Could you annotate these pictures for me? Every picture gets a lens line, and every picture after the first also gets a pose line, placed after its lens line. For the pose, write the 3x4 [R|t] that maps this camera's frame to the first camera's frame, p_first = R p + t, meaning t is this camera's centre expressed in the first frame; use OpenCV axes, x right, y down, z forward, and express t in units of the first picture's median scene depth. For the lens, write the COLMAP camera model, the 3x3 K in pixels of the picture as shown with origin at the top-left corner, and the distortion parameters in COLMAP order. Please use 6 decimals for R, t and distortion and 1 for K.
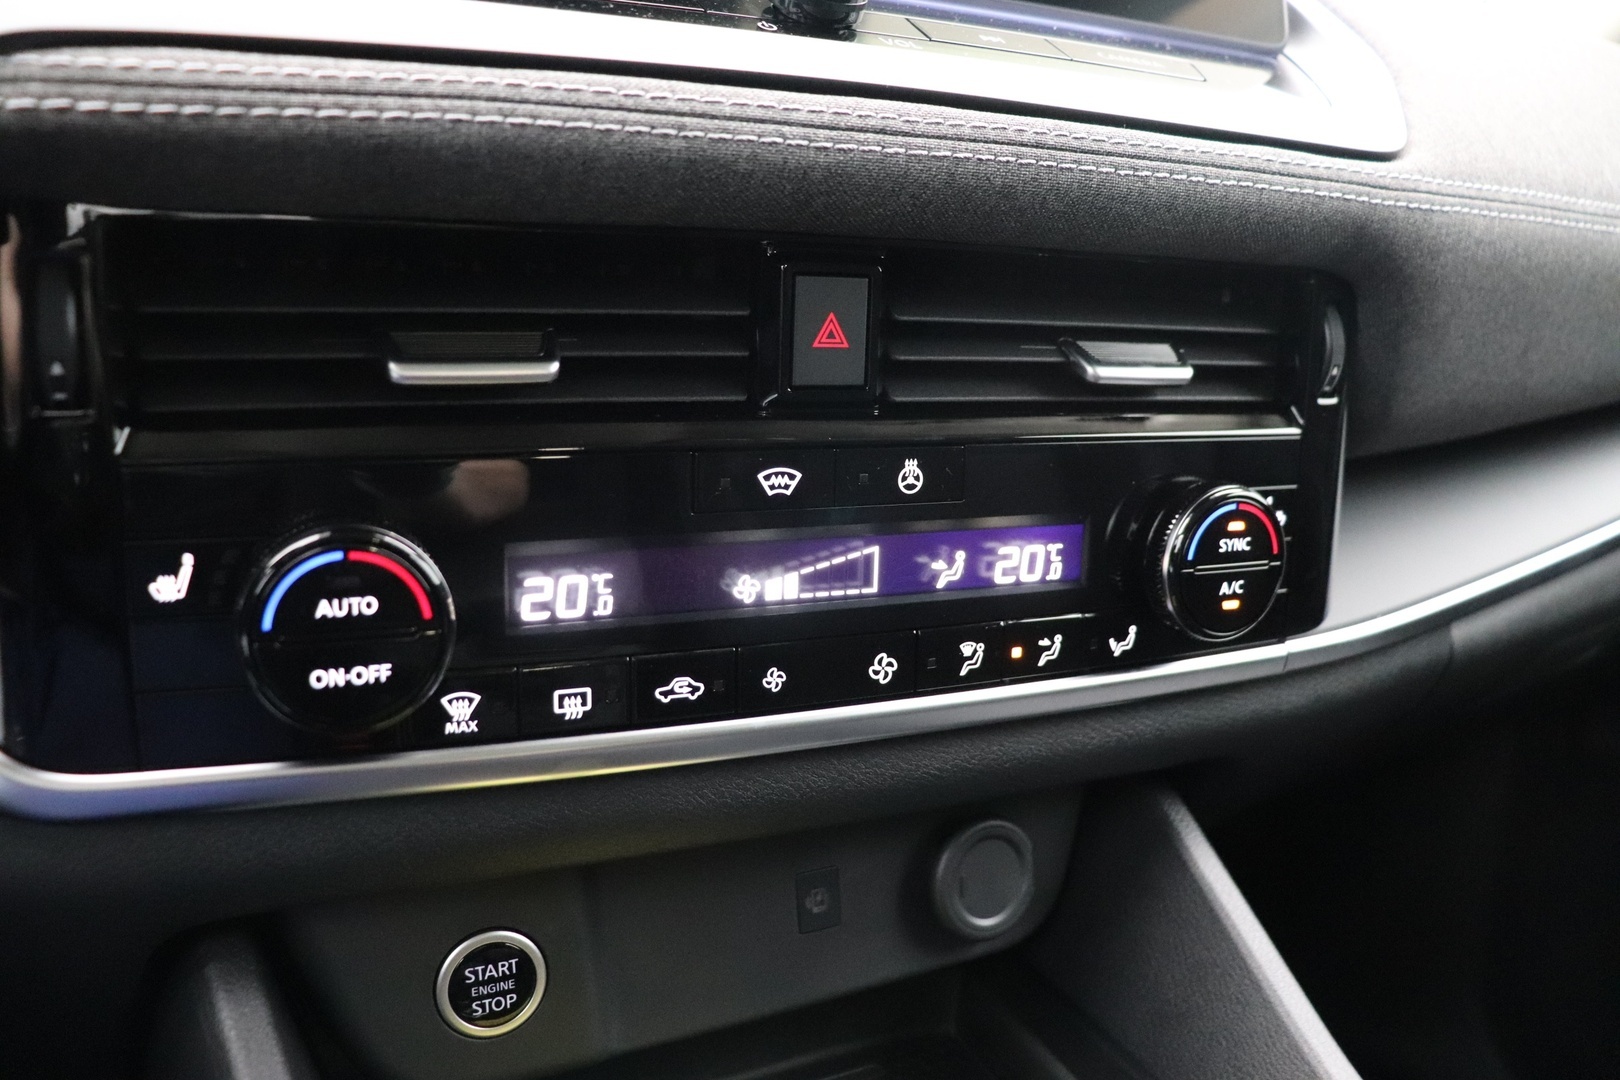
lens RADIAL K [[1346.3, 0, 810.0], [0, 1346.3, 540.0], [0, 0, 1]] dist [-0.170335, -0.003358]
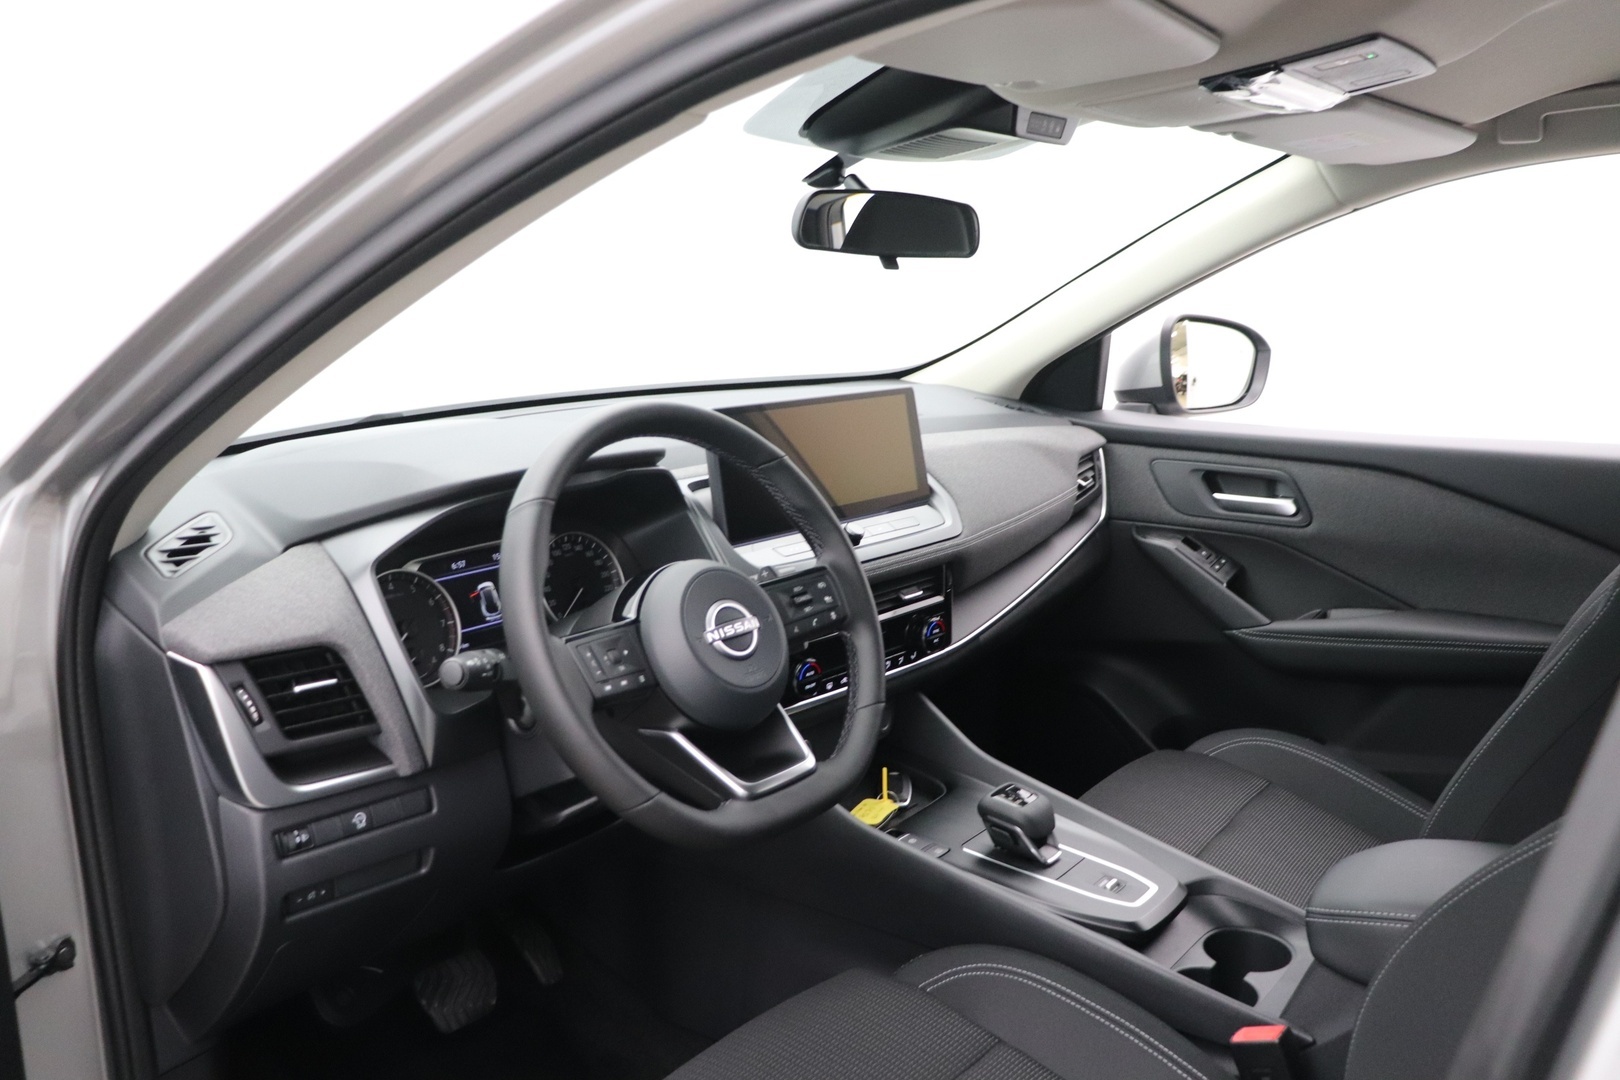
lens RADIAL K [[1346.3, 0, 810.0], [0, 1346.3, 540.0], [0, 0, 1]] dist [-0.170335, -0.003358]
pose [[0.926516, -0.110410, 0.359690, -1.654734], [0.101701, 0.993880, 0.043110, -0.535439], [-0.362249, -0.003361, 0.932075, -3.040573]]
